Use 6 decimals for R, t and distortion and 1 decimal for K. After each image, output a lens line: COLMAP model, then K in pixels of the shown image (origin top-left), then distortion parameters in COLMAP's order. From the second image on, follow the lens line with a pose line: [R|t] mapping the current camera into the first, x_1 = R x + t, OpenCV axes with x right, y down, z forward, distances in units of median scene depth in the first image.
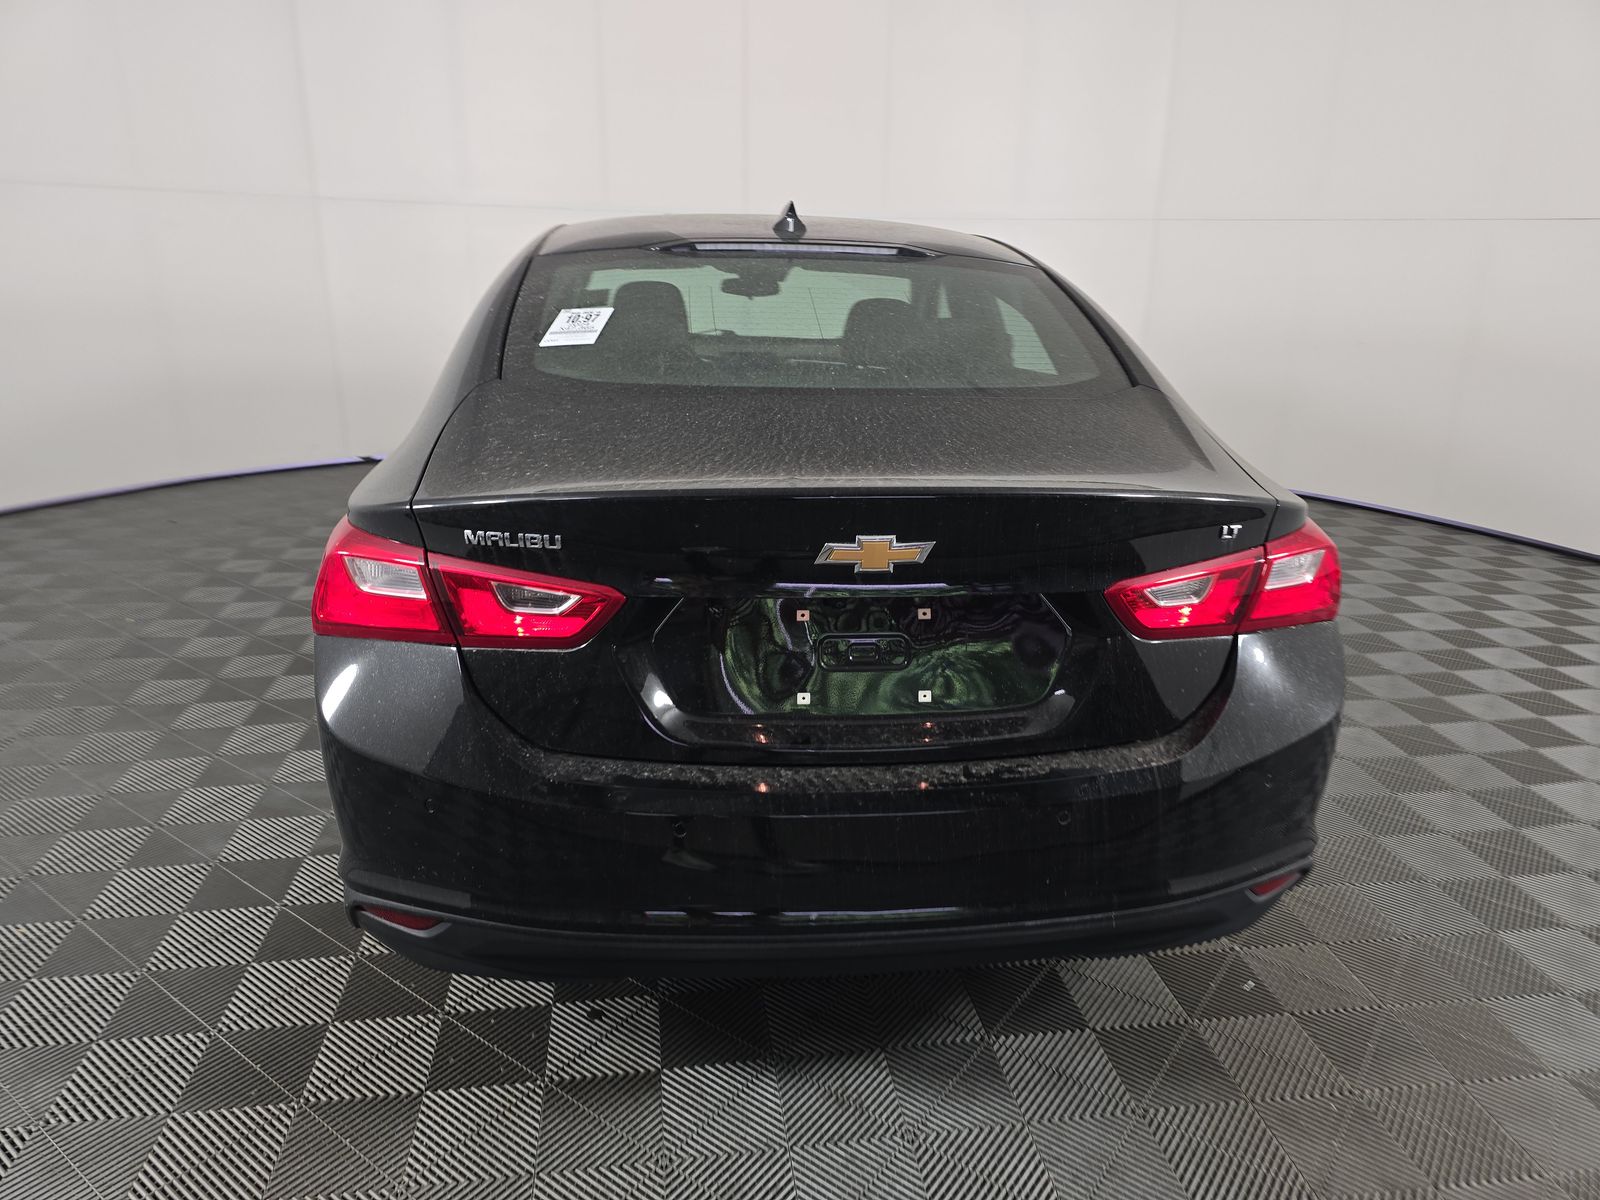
lens RADIAL K [[1080.2, 0, 800.0], [0, 1080.2, 600.0], [0, 0, 1]] dist [0.001247, 0.000263]
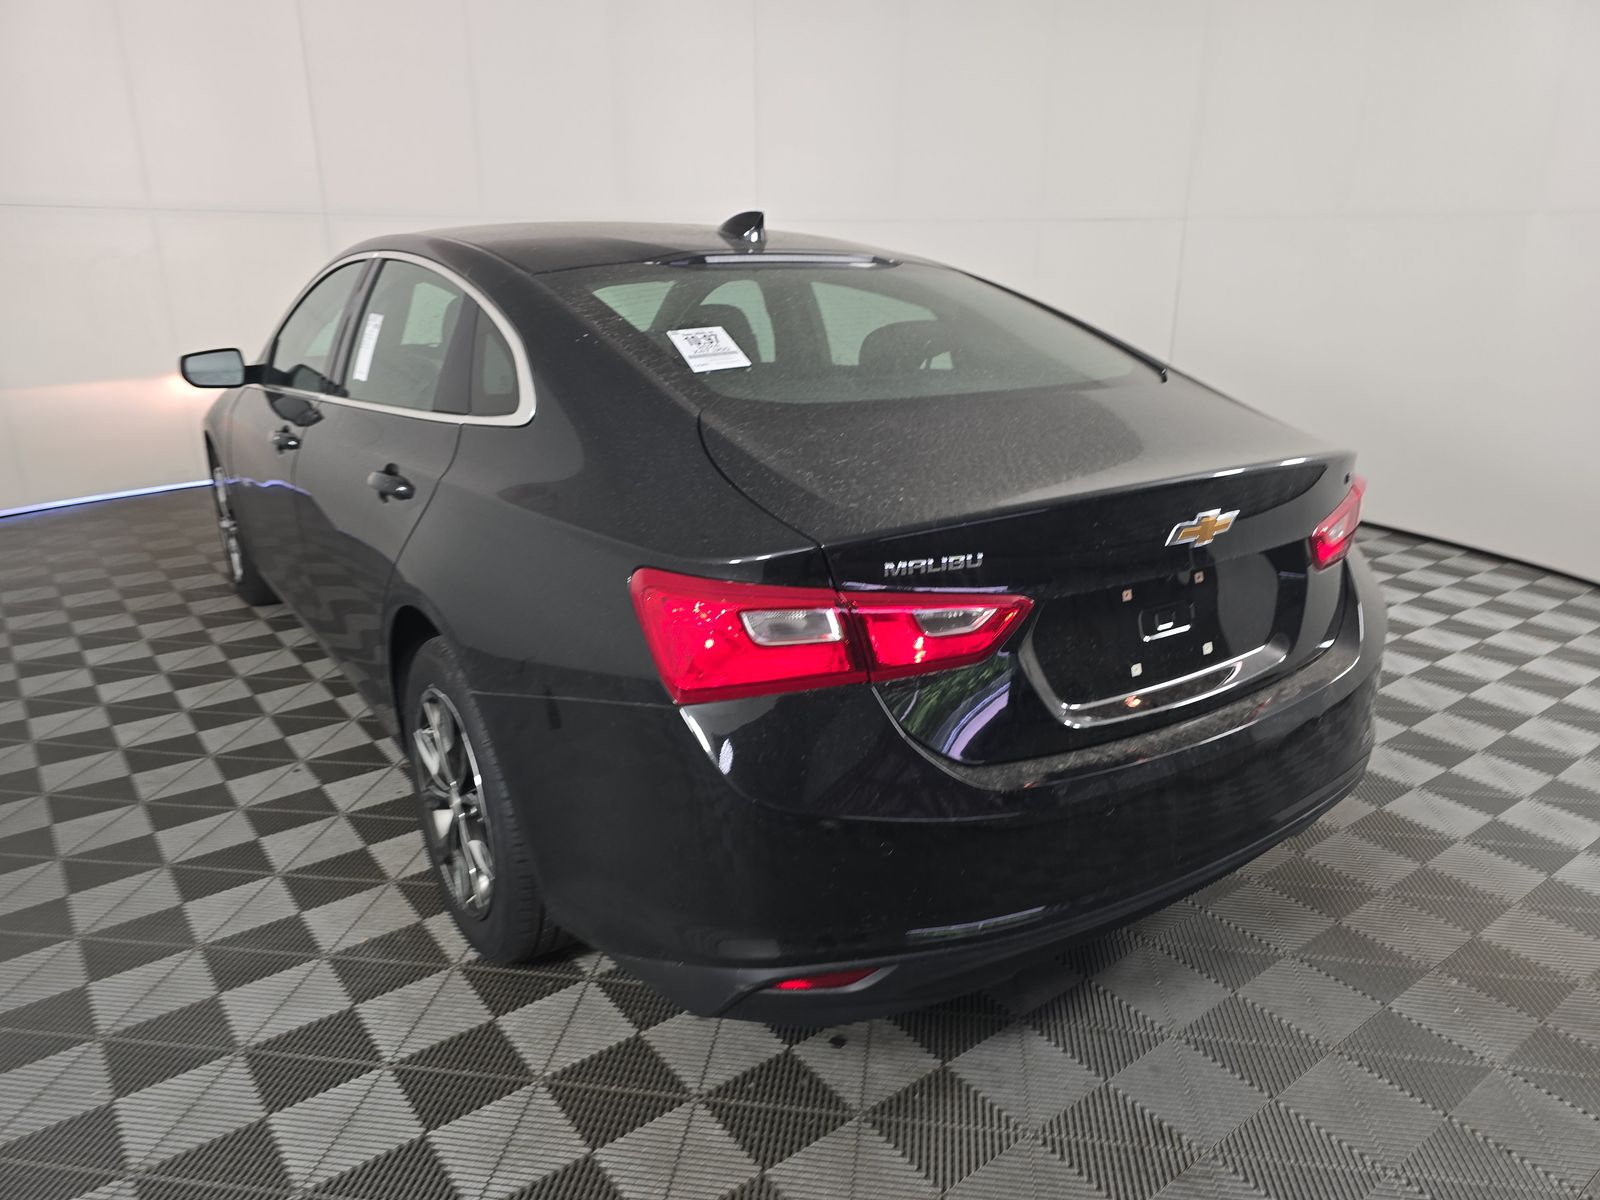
lens RADIAL K [[1080.2, 0, 800.0], [0, 1080.2, 600.0], [0, 0, 1]] dist [0.001247, 0.000263]
pose [[0.878482, -0.159724, 0.450286, -0.821883], [0.156929, 0.986637, 0.043817, -0.086617], [-0.451267, 0.032170, 0.891809, 0.167610]]
